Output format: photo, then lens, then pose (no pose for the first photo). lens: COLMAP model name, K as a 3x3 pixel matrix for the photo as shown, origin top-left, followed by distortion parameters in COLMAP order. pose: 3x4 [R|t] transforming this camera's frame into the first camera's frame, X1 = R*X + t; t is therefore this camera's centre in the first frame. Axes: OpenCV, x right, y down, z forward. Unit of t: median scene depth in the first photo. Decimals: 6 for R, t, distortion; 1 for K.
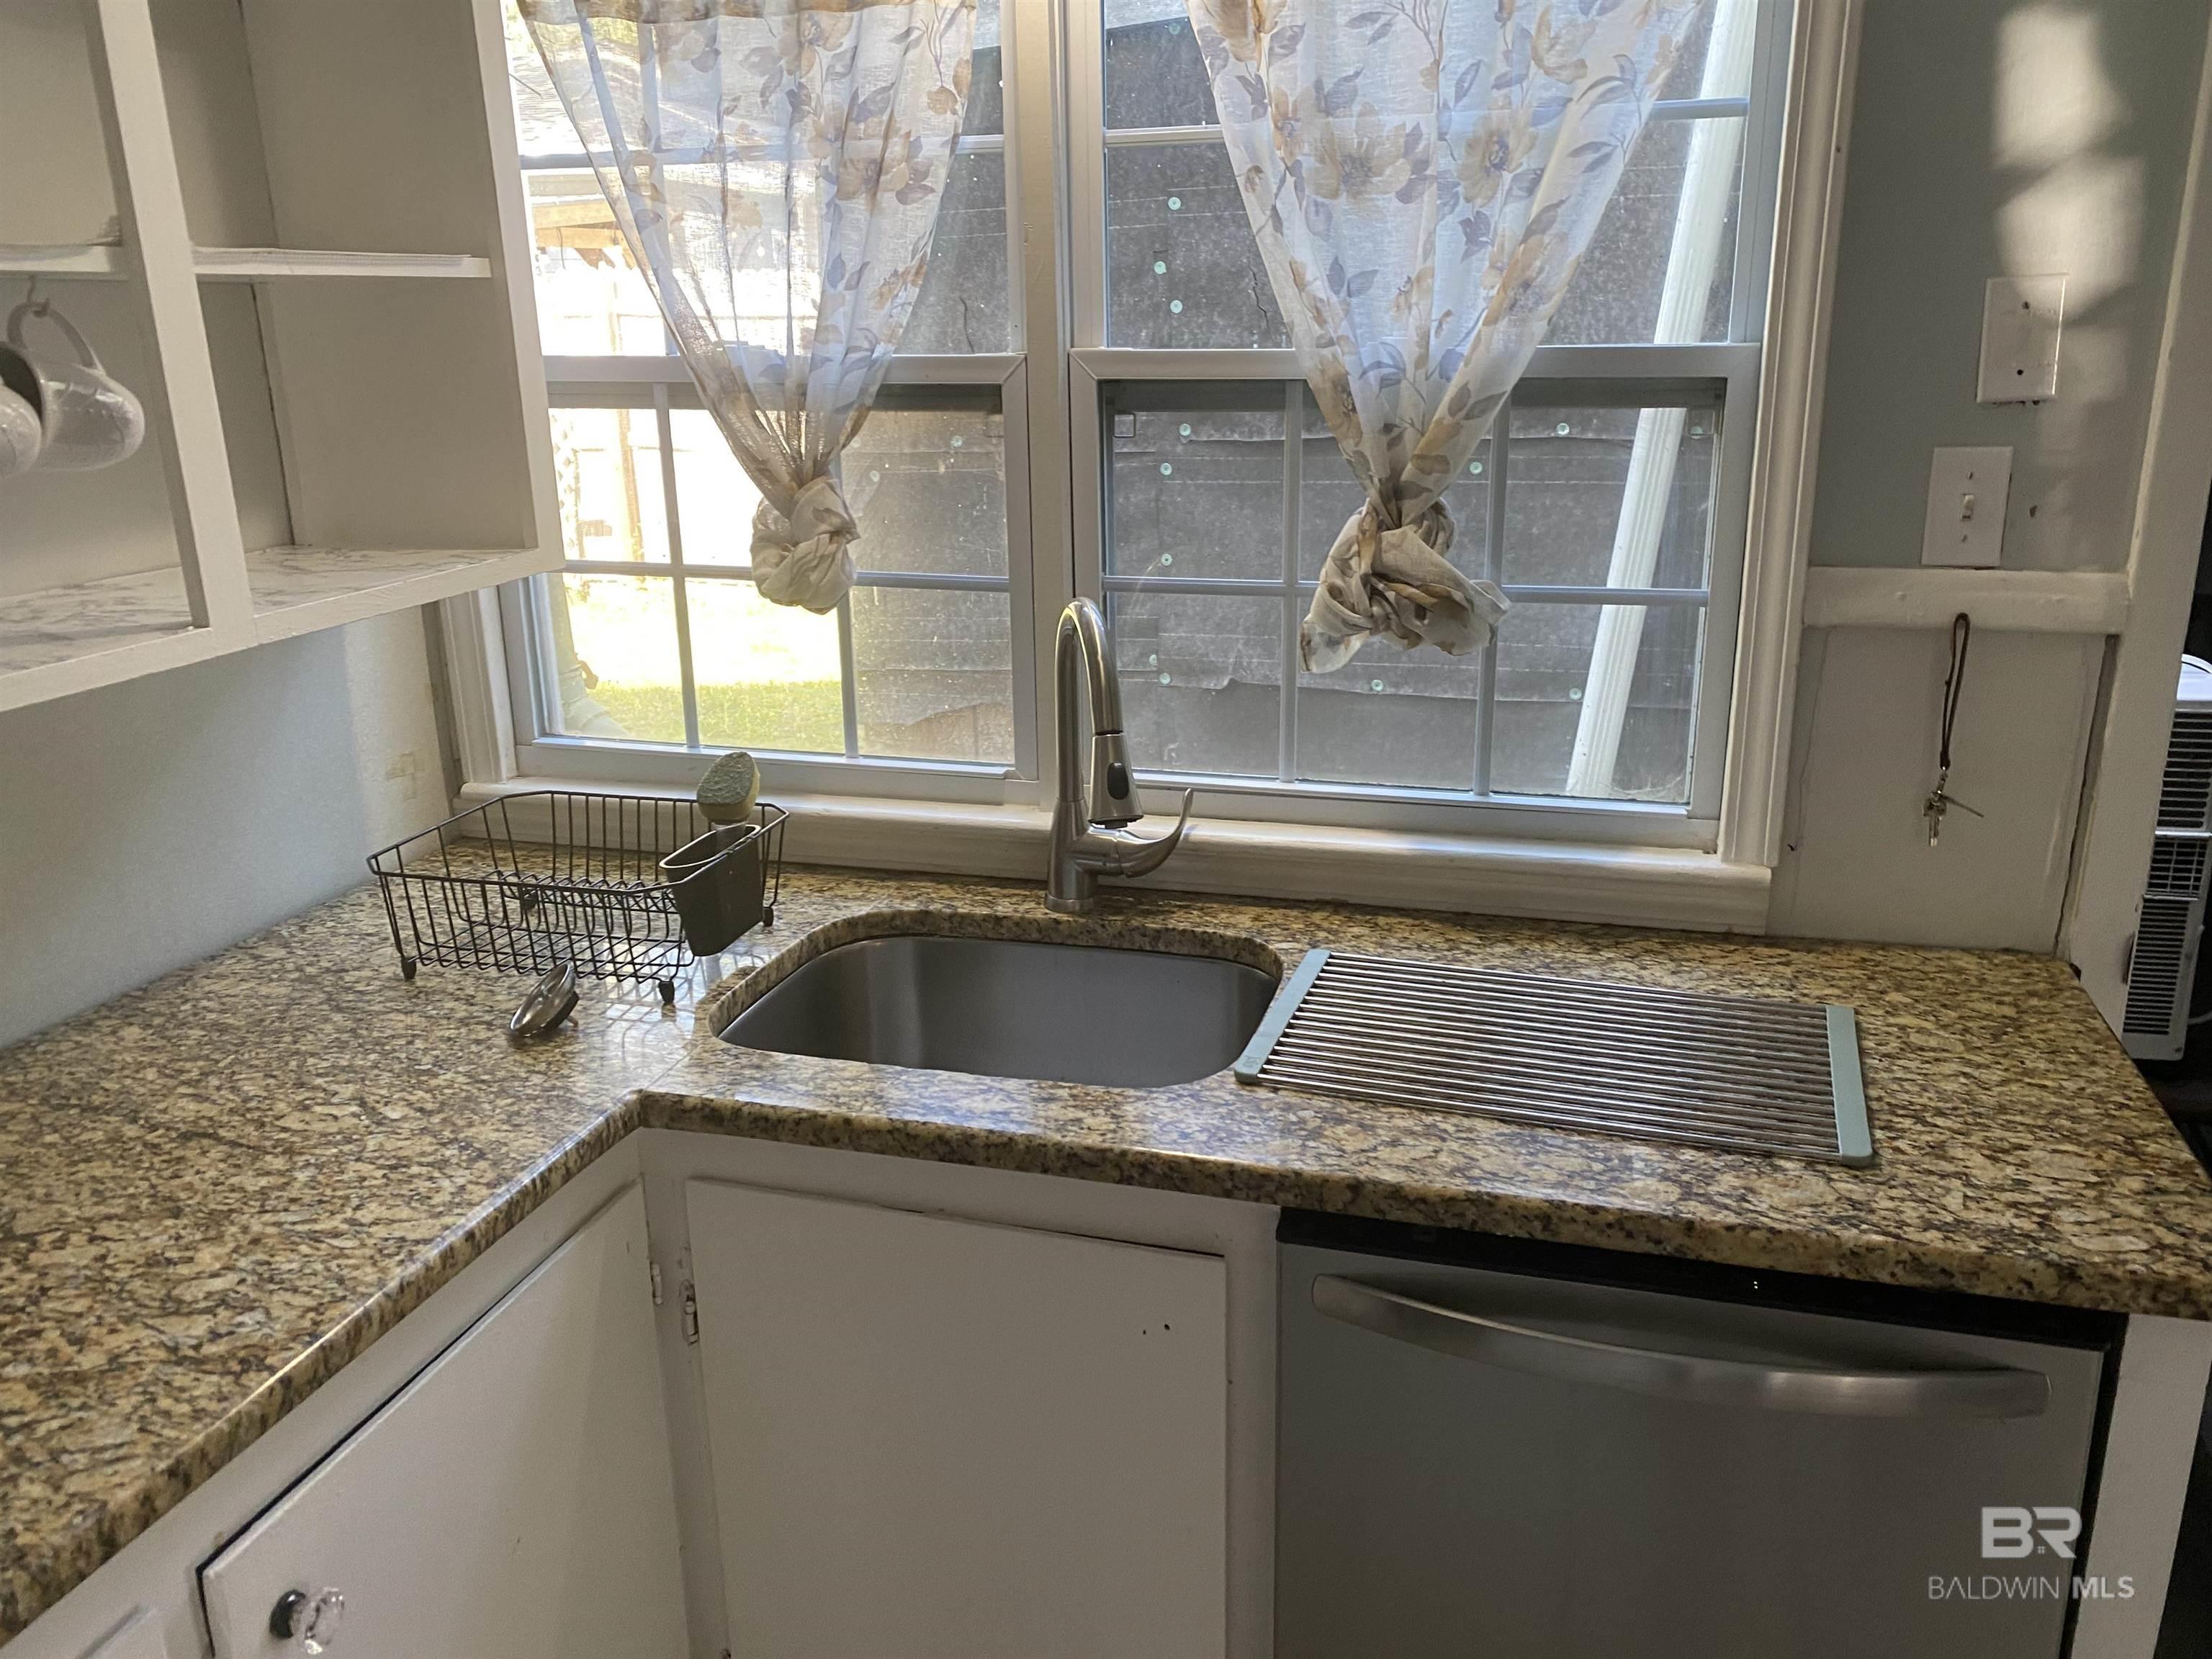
lens RADIAL K [[1677.9, 0, 1109.9], [0, 1677.9, 819.6], [0, 0, 1]] dist [0.035349, -0.037357]
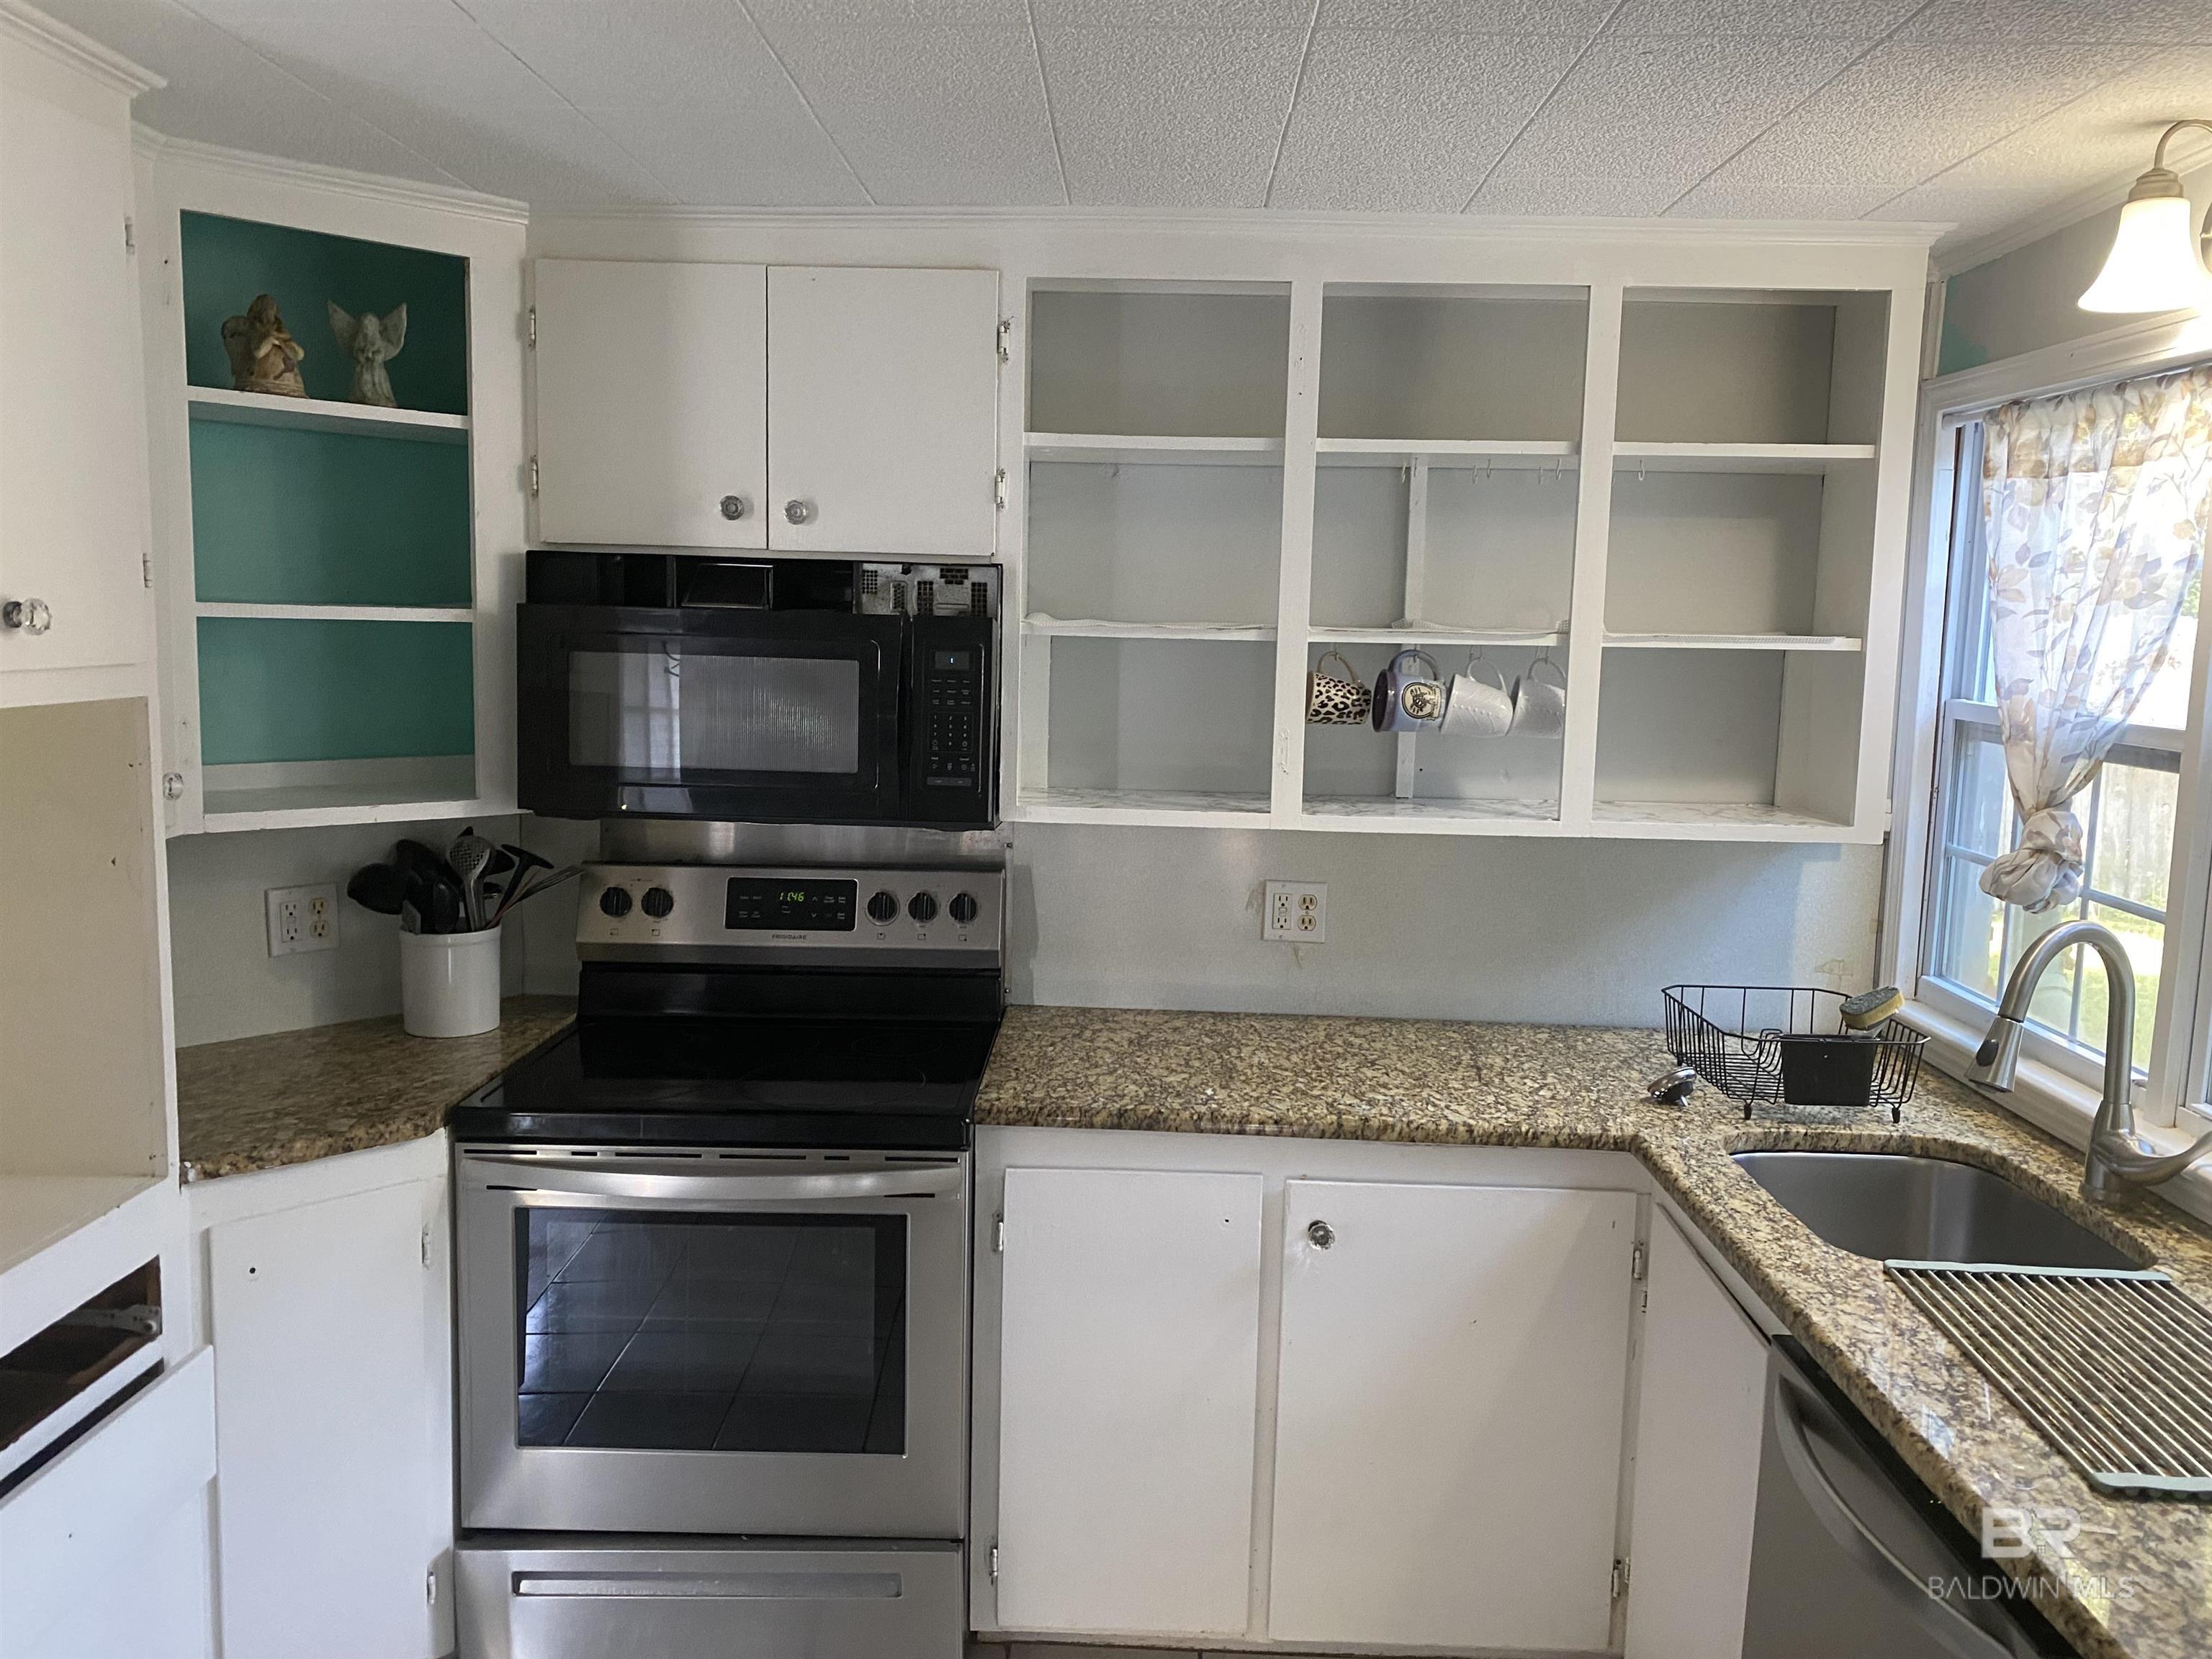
lens RADIAL K [[1677.9, 0, 1105.2], [0, 1677.9, 829.3], [0, 0, 1]] dist [0.035349, -0.037357]
pose [[0.250611, 0.147713, -0.956752, 1.152805], [-0.307298, 0.949317, 0.066072, -0.070126], [0.918021, 0.277450, 0.283301, -0.022477]]
